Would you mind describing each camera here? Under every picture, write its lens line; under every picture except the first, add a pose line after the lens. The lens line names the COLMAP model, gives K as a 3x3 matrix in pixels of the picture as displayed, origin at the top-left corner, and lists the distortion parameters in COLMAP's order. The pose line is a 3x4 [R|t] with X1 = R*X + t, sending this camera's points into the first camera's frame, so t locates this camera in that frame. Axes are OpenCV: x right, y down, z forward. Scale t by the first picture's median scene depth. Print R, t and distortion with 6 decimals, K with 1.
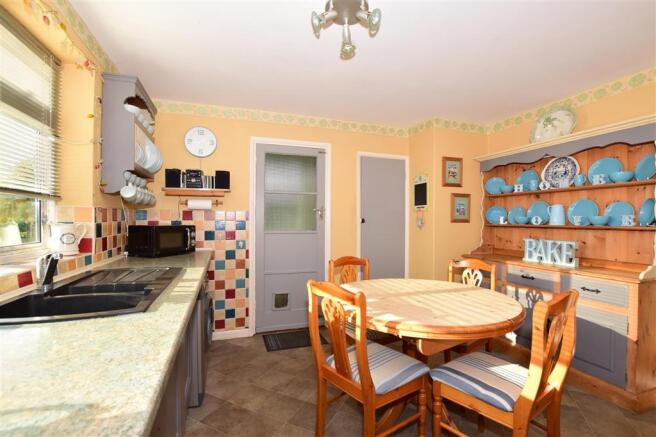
lens RADIAL K [[300.1, 0, 324.9], [0, 300.1, 220.1], [0, 0, 1]] dist [-0.000202, -0.000047]
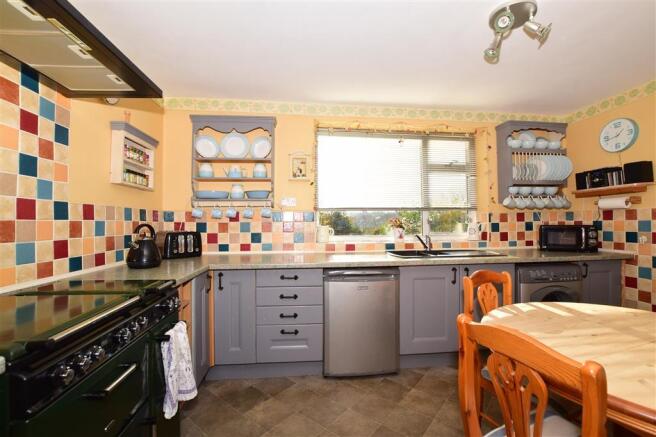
lens RADIAL K [[300.1, 0, 325.9], [0, 300.1, 219.4], [0, 0, 1]] dist [-0.000202, -0.000047]
pose [[-0.223585, -0.011457, -0.974617, 0.719031], [0.010565, 0.999844, -0.014178, 0.002614], [0.974627, -0.013467, -0.223429, 0.339465]]
